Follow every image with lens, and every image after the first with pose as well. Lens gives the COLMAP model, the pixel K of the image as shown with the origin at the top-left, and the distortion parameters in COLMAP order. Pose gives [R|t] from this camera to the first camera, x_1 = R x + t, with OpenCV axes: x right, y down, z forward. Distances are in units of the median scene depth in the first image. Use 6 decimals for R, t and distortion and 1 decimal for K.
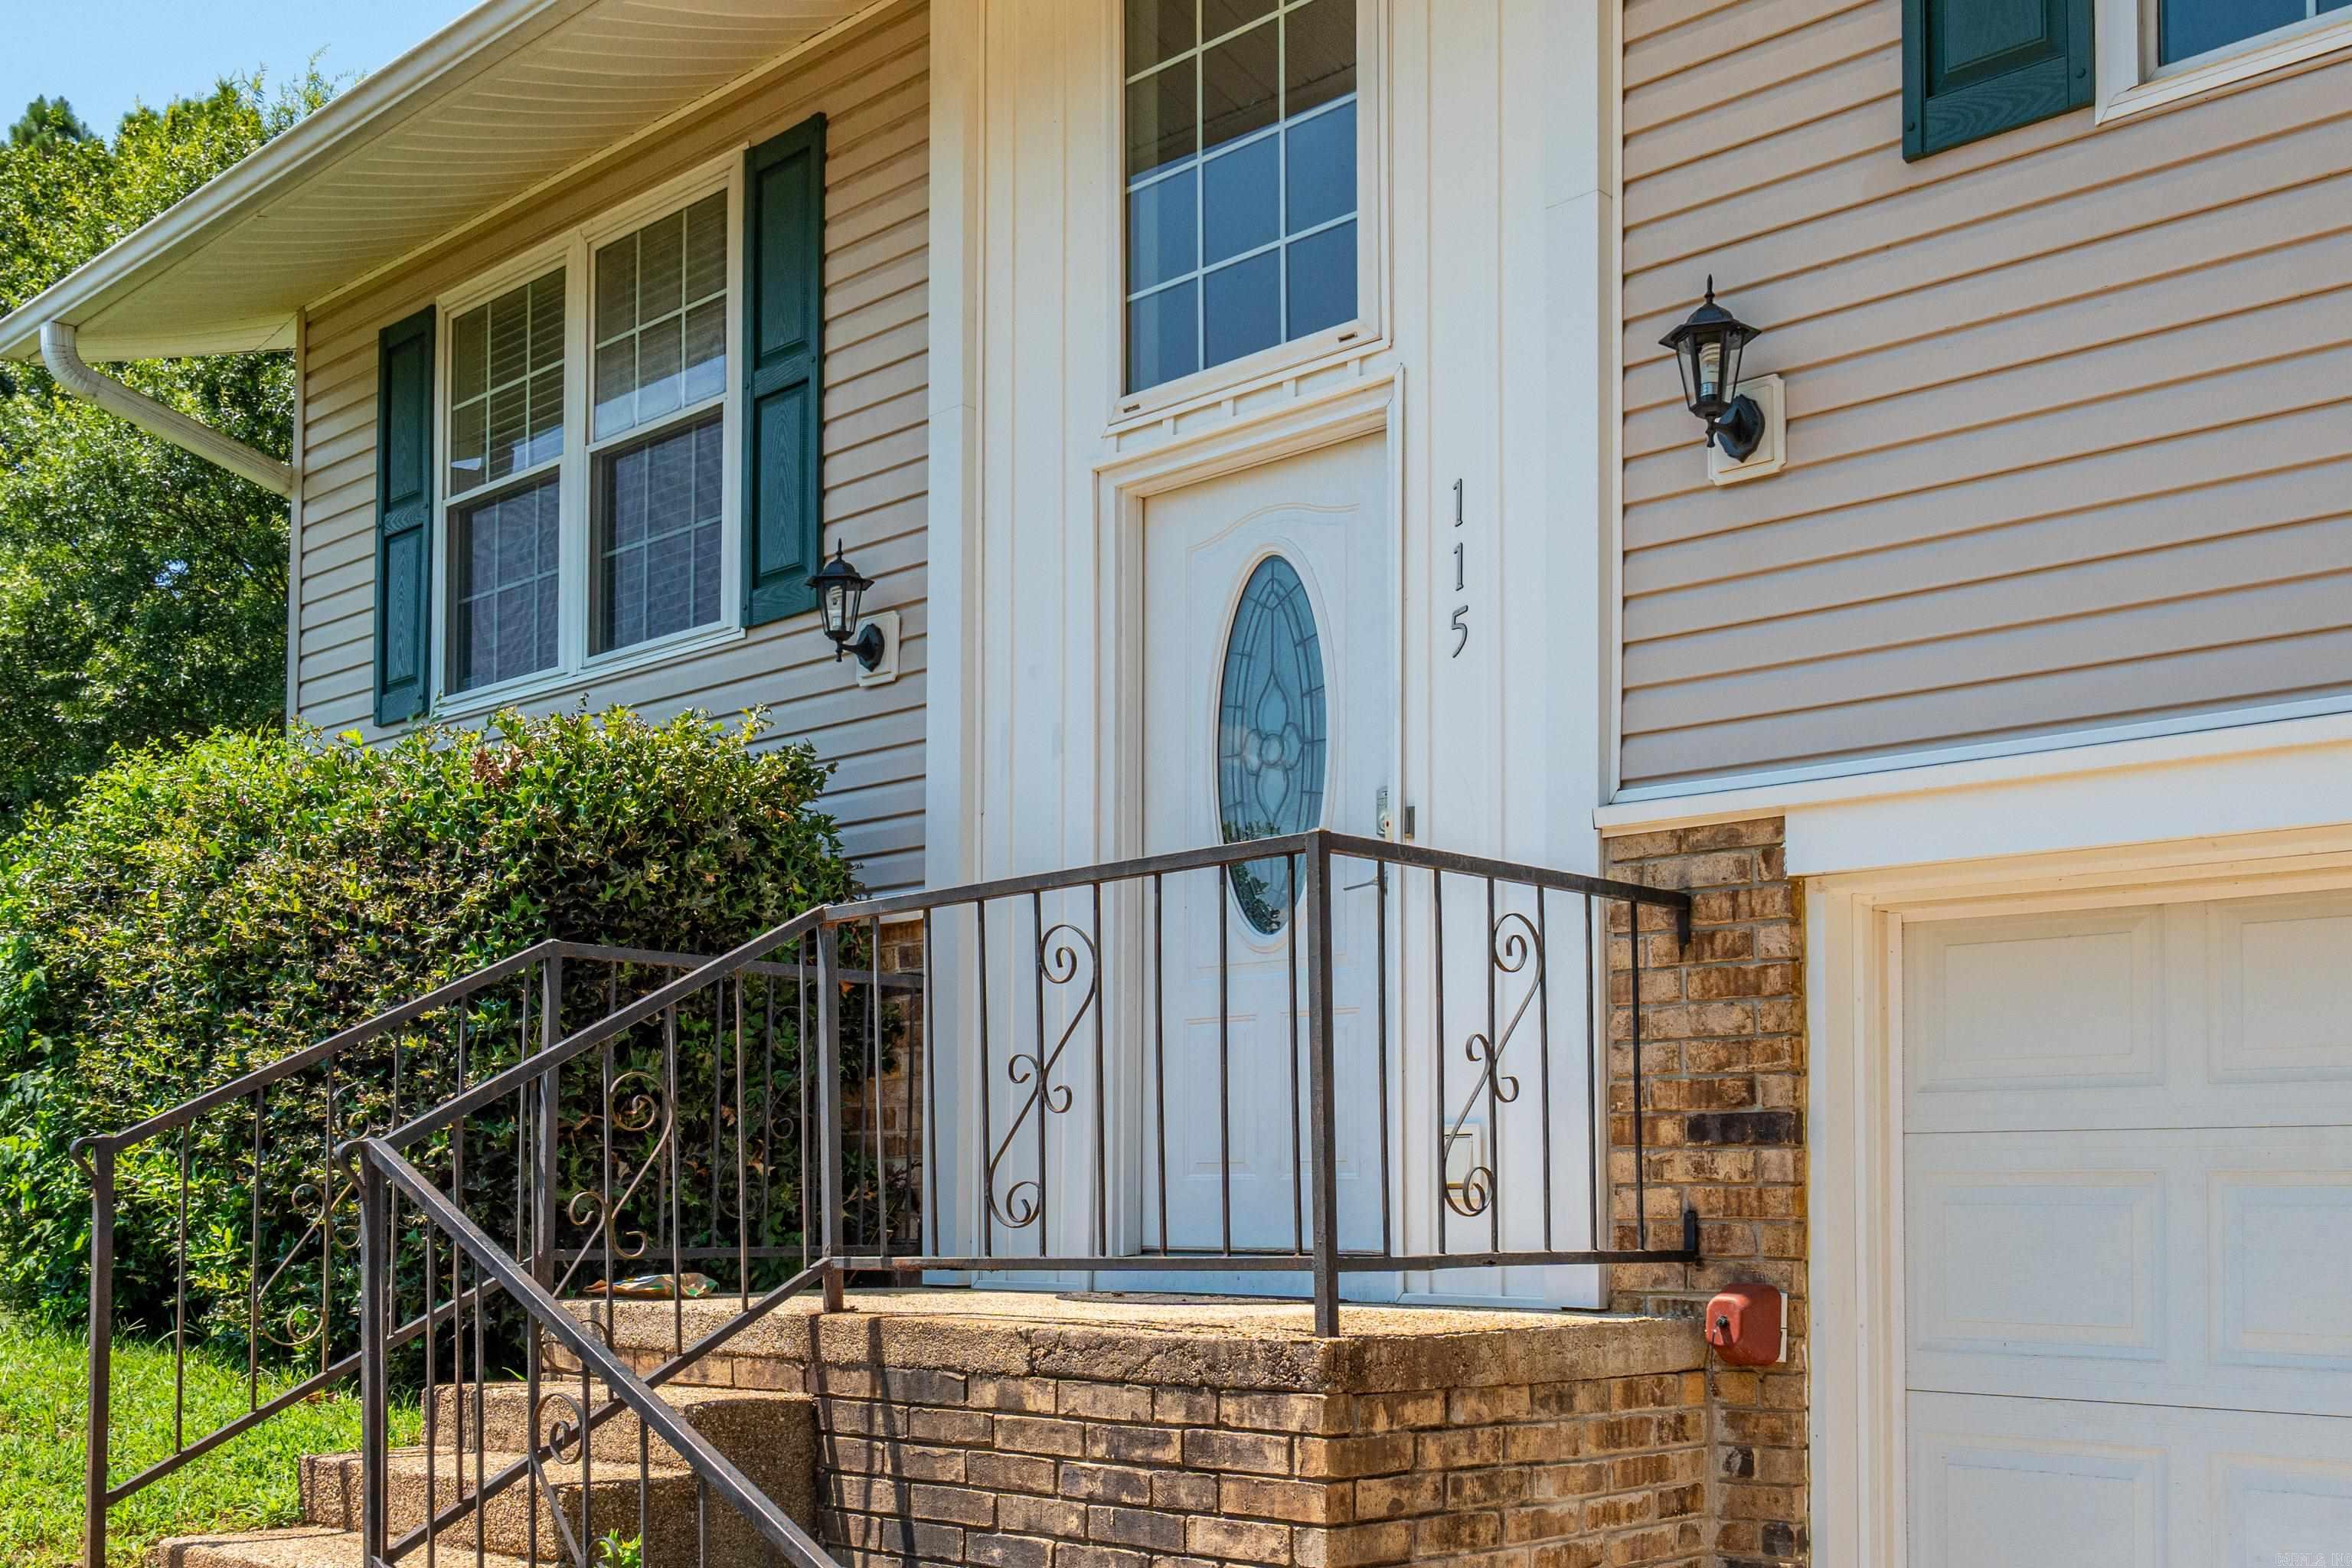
lens RADIAL K [[2413.5, 0, 1173.2], [0, 2413.5, 1134.6], [0, 0, 1]] dist [0.017464, -0.023407]
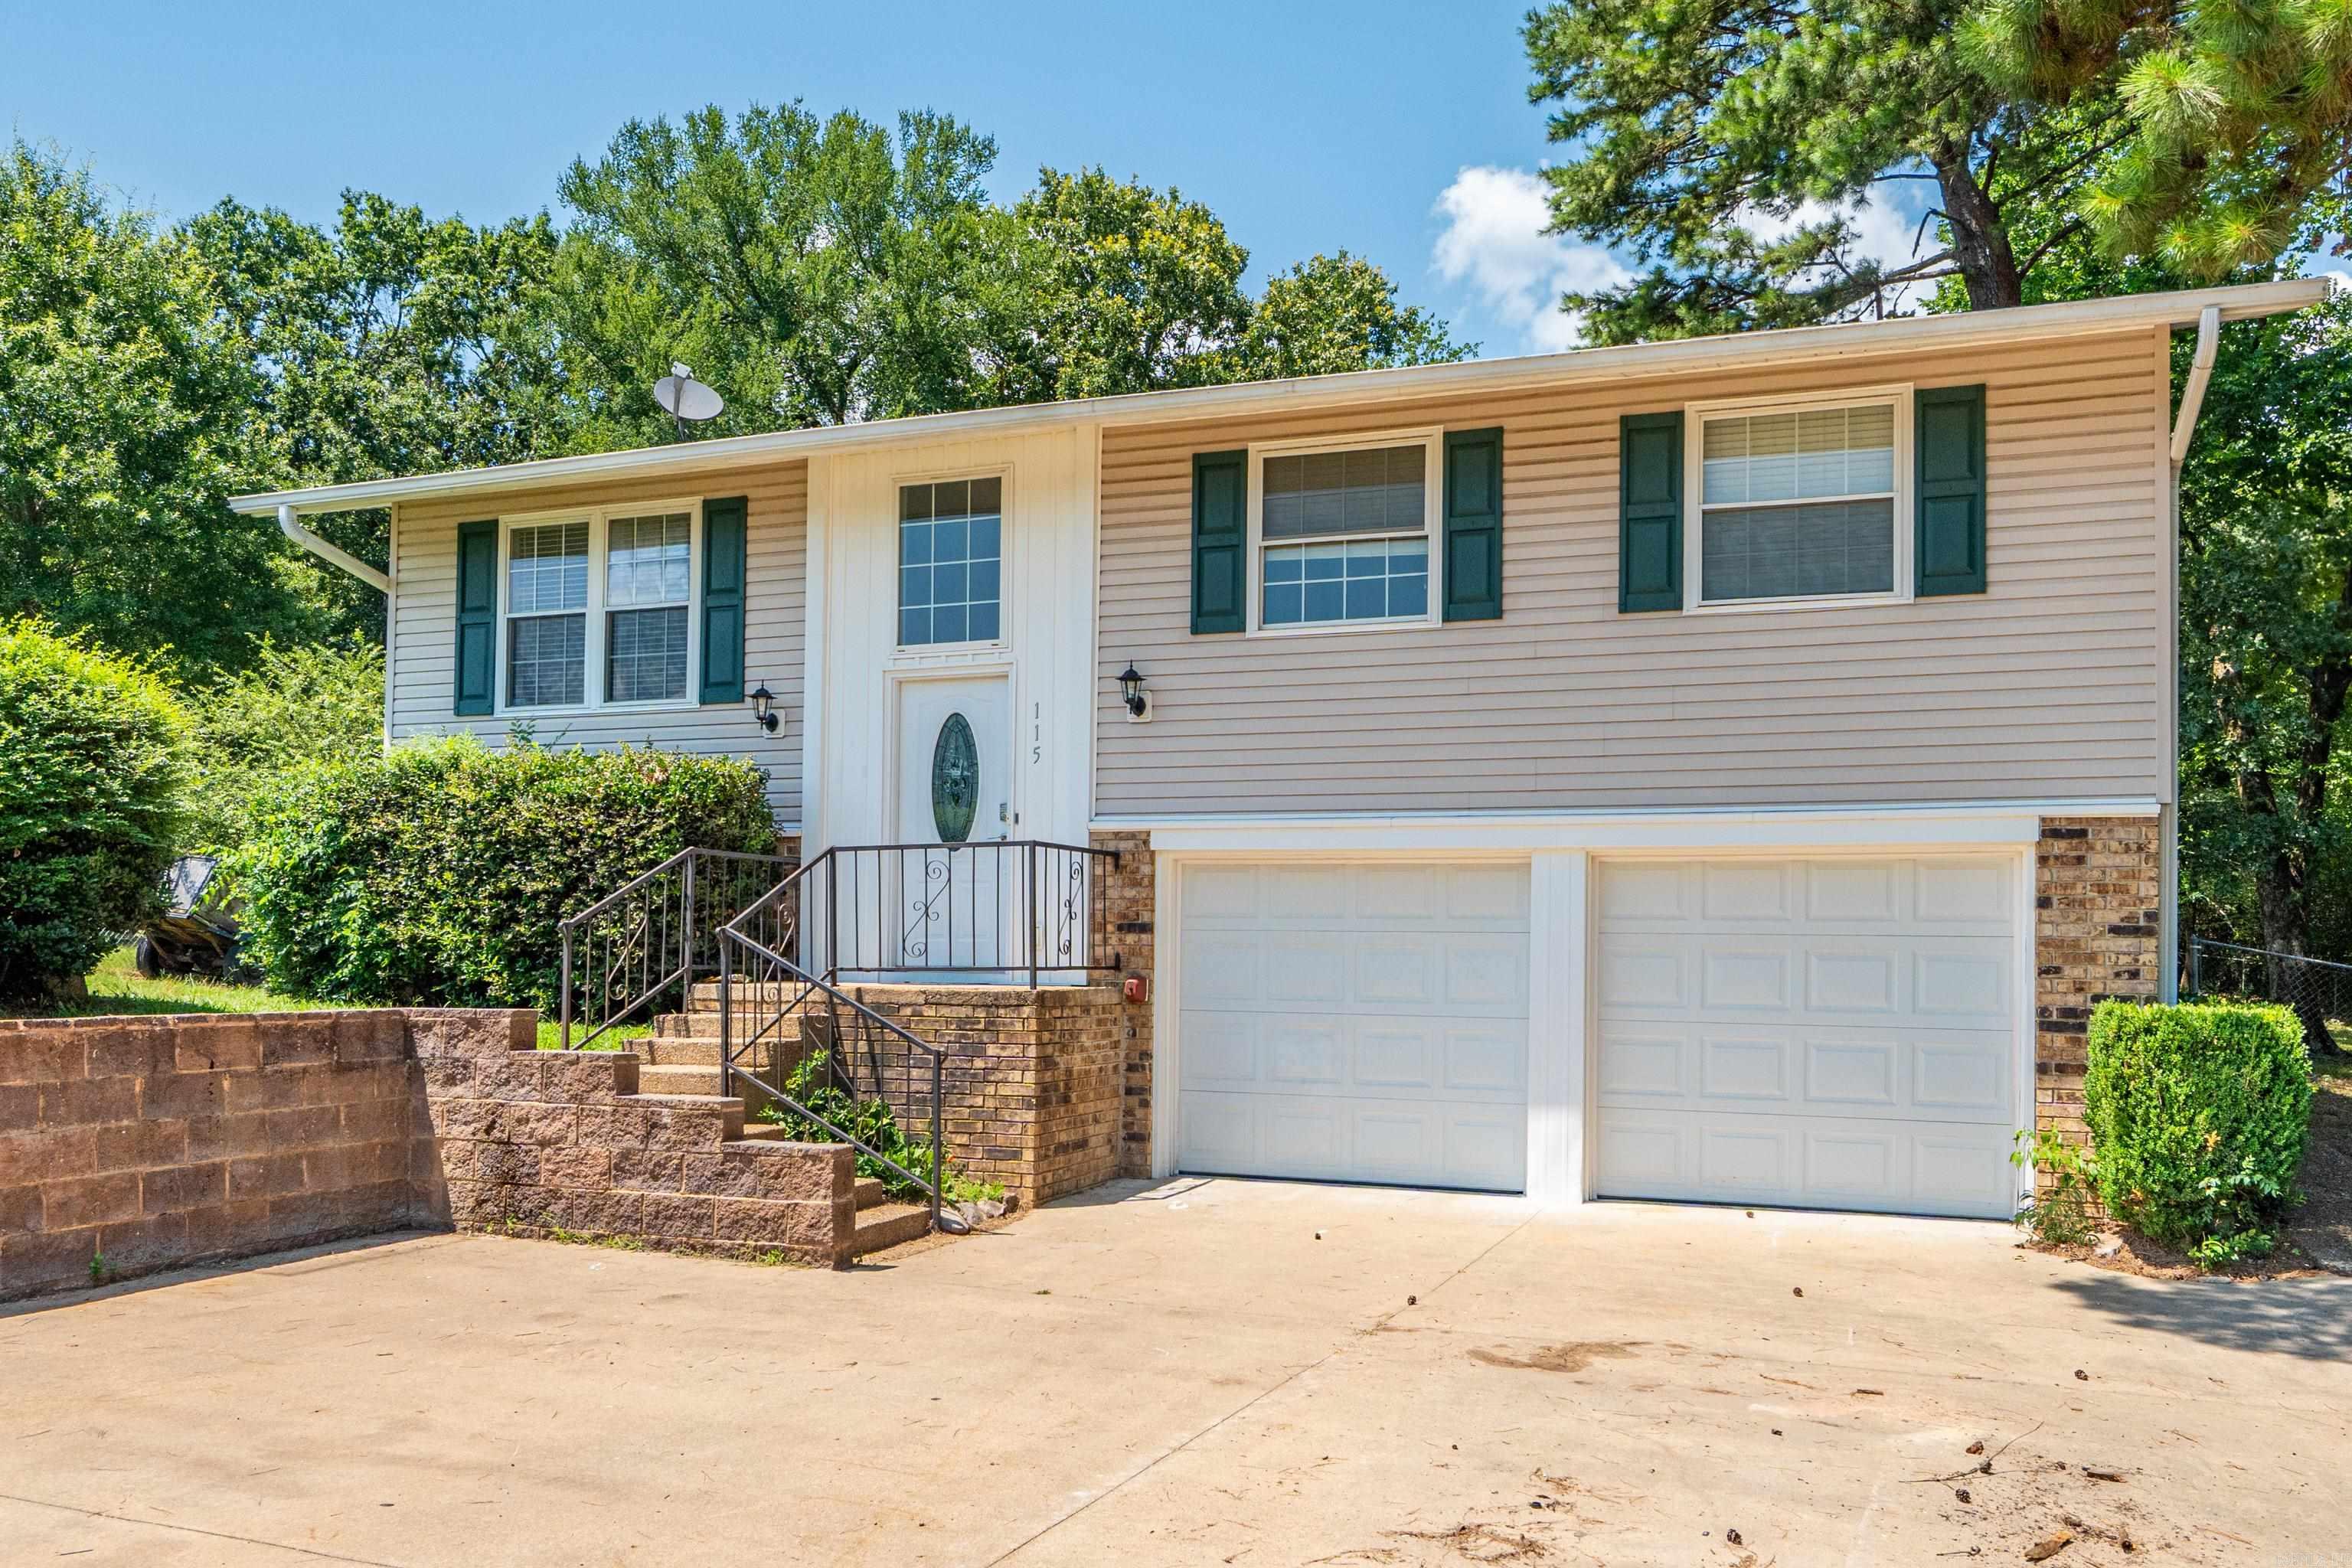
lens RADIAL K [[1662.6, 0, 1304.7], [0, 1662.6, 924.1], [0, 0, 1]] dist [0.001150, 0.000716]
pose [[0.900213, 0.015949, 0.435158, -0.472660], [-0.021725, 0.999730, 0.008301, -0.028107], [-0.434908, -0.016927, 0.900316, -0.979470]]
